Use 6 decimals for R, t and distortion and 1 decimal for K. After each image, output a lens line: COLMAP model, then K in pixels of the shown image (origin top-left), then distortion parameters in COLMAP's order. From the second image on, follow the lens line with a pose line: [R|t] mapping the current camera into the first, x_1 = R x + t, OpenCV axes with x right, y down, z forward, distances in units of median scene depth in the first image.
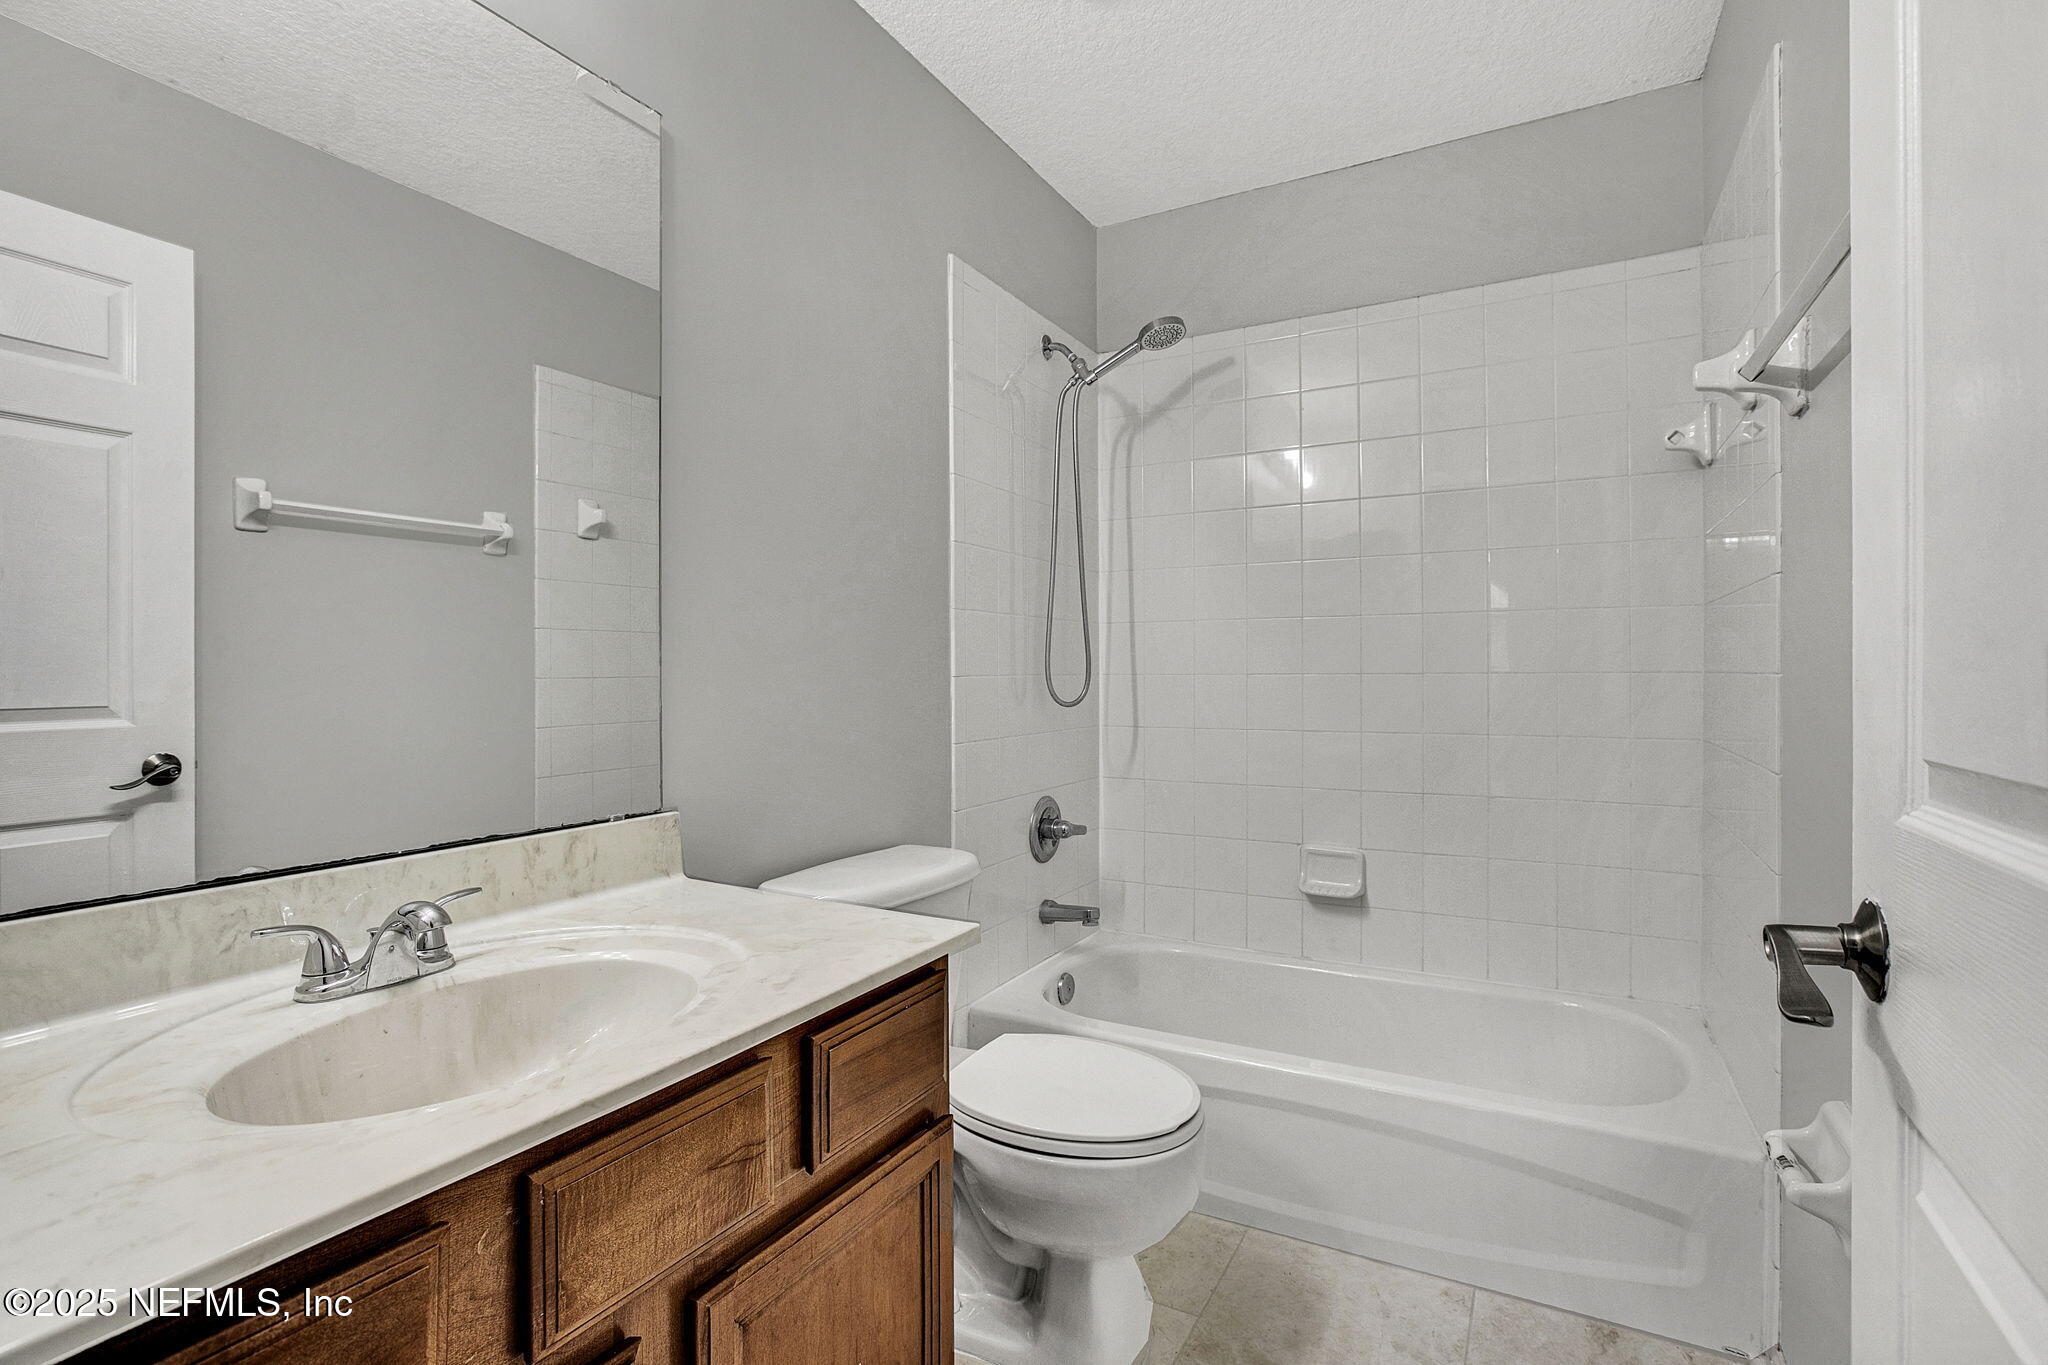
lens RADIAL K [[983.0, 0, 1033.9], [0, 983.0, 696.8], [0, 0, 1]] dist [-0.024223, 0.004491]
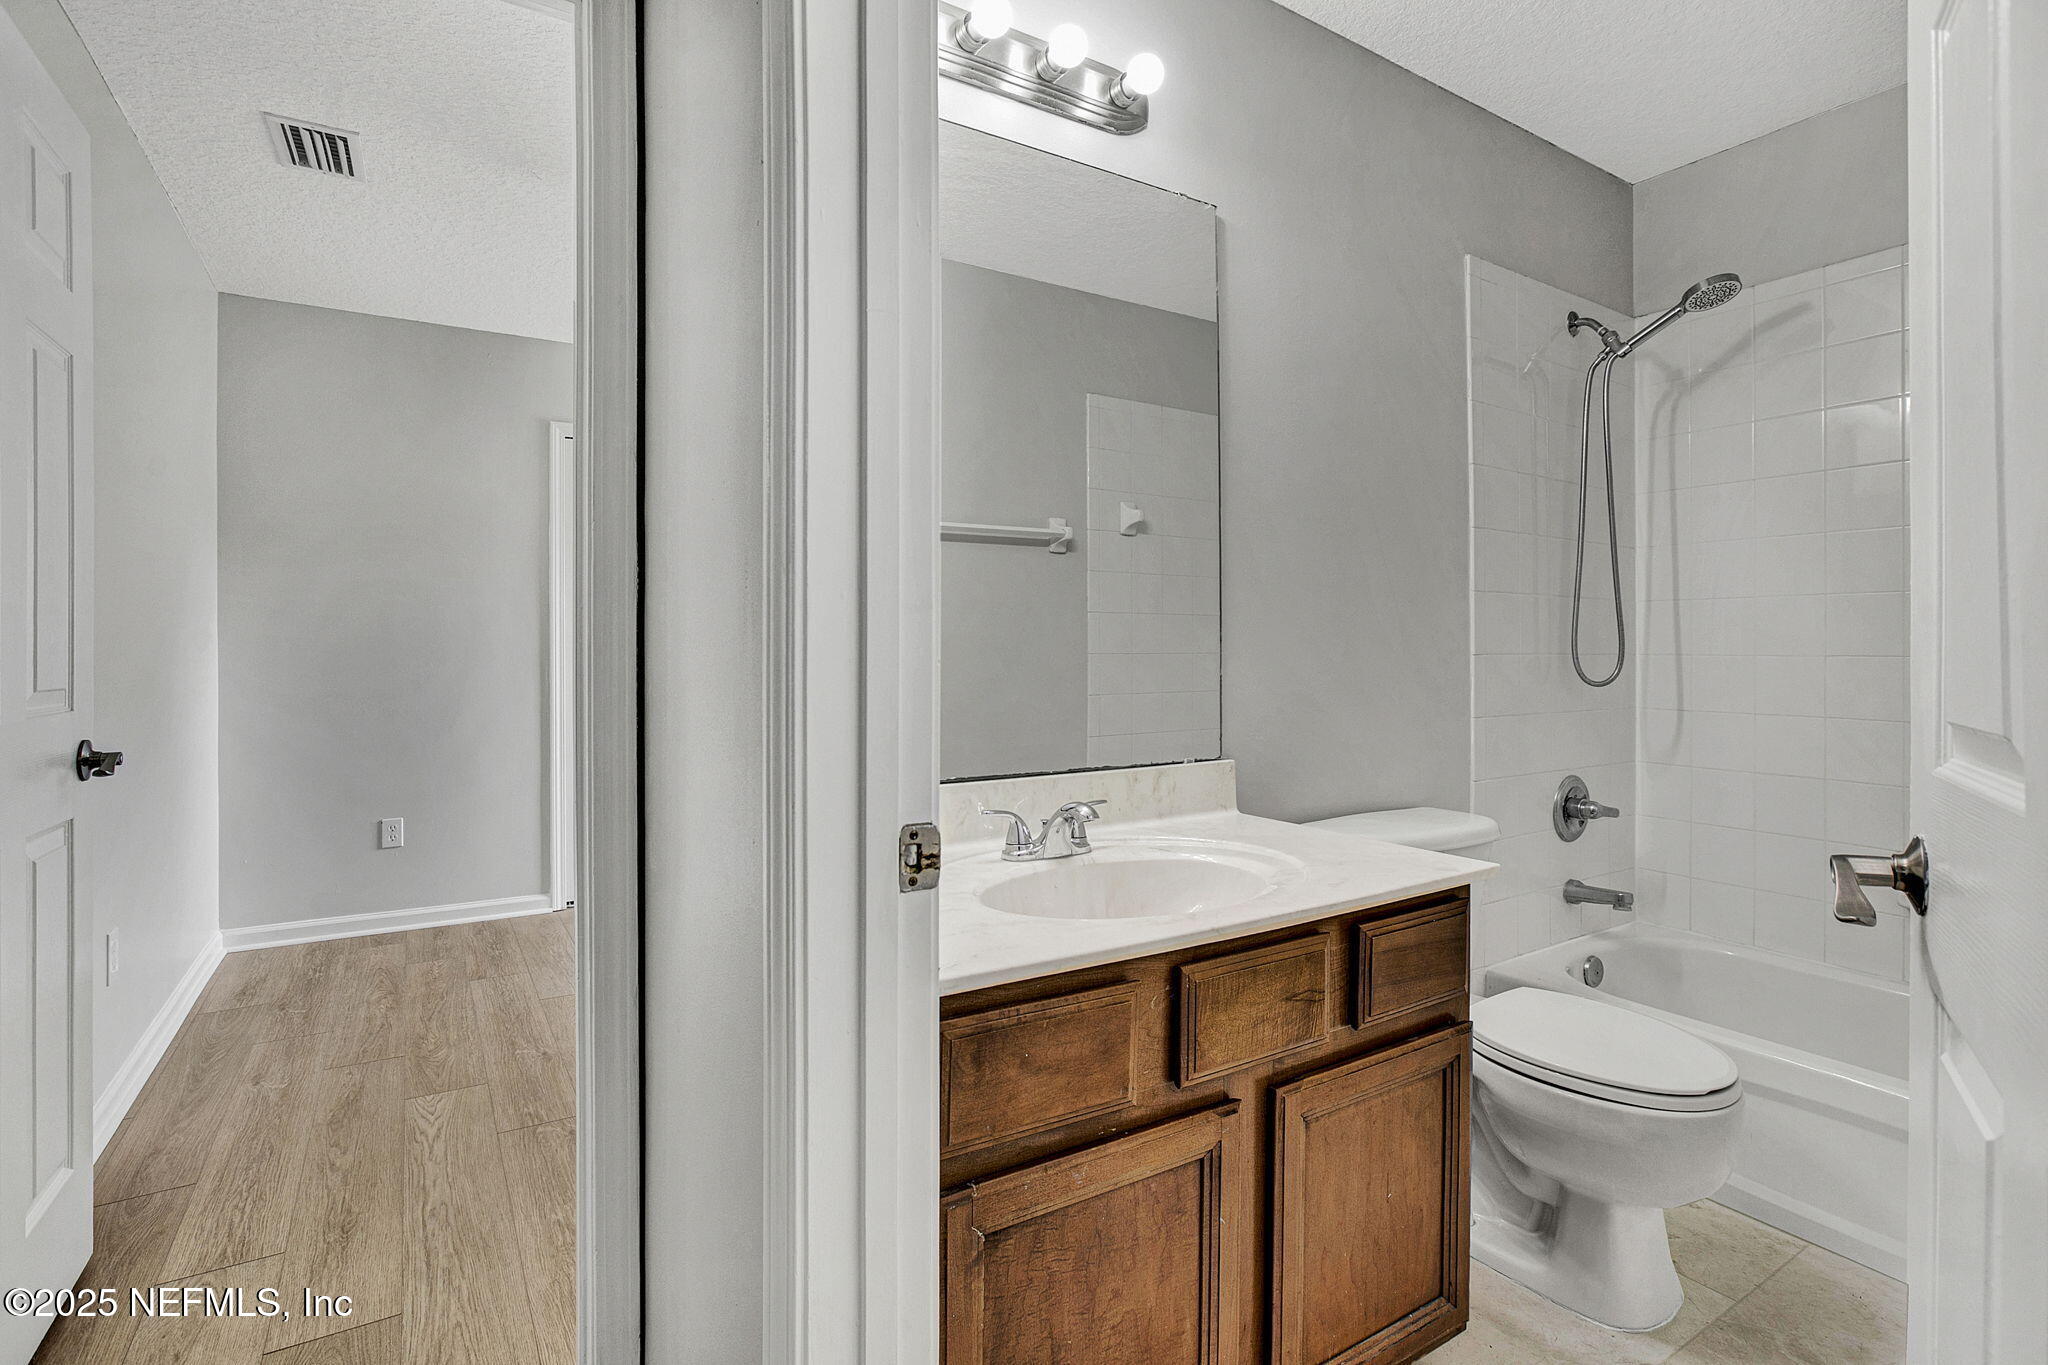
lens RADIAL K [[983.0, 0, 1022.3], [0, 983.0, 642.2], [0, 0, 1]] dist [-0.024223, 0.004491]
pose [[0.873924, 0.000941, -0.486062, 0.010162], [-0.018385, 0.999346, -0.031122, 0.012363], [0.485715, 0.036134, 0.873370, -0.236103]]
